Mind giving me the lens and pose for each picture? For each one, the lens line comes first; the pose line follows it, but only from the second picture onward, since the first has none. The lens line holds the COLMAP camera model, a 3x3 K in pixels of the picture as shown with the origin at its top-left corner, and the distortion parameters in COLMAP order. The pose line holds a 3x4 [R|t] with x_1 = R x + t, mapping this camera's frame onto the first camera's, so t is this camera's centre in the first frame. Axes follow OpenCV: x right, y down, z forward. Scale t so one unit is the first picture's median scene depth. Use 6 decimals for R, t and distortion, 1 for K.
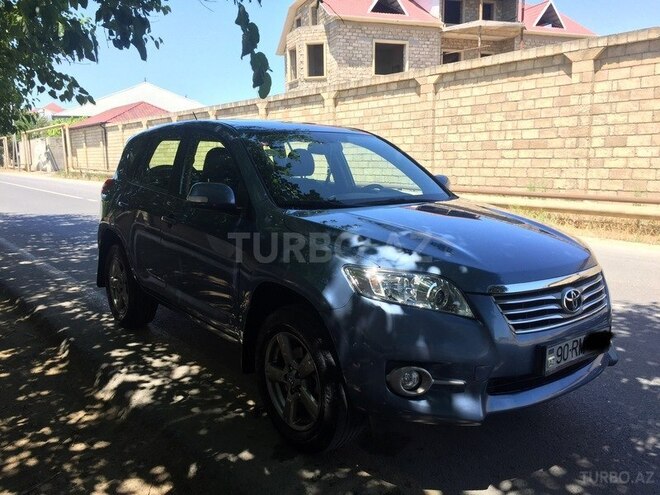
lens RADIAL K [[559.7, 0, 330.0], [0, 559.7, 247.5], [0, 0, 1]] dist [-0.006174, -0.121993]
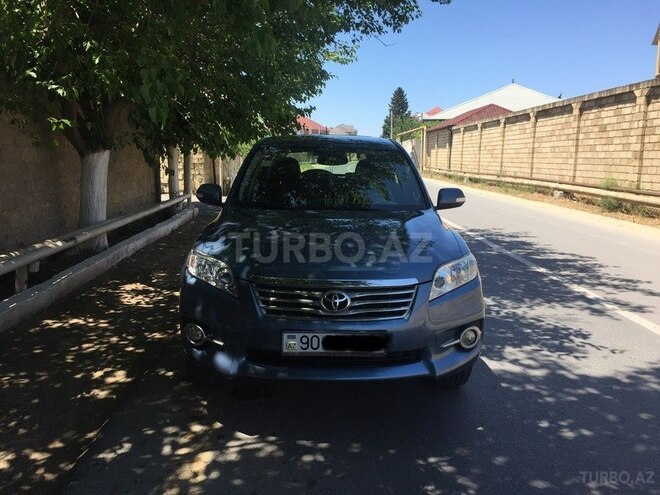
lens RADIAL K [[559.7, 0, 330.0], [0, 559.7, 247.5], [0, 0, 1]] dist [-0.006174, -0.121993]
pose [[0.793499, 0.097512, -0.600708, 0.140989], [-0.097272, 0.994711, 0.032980, -0.006222], [0.600747, 0.032263, 0.798788, 0.010127]]
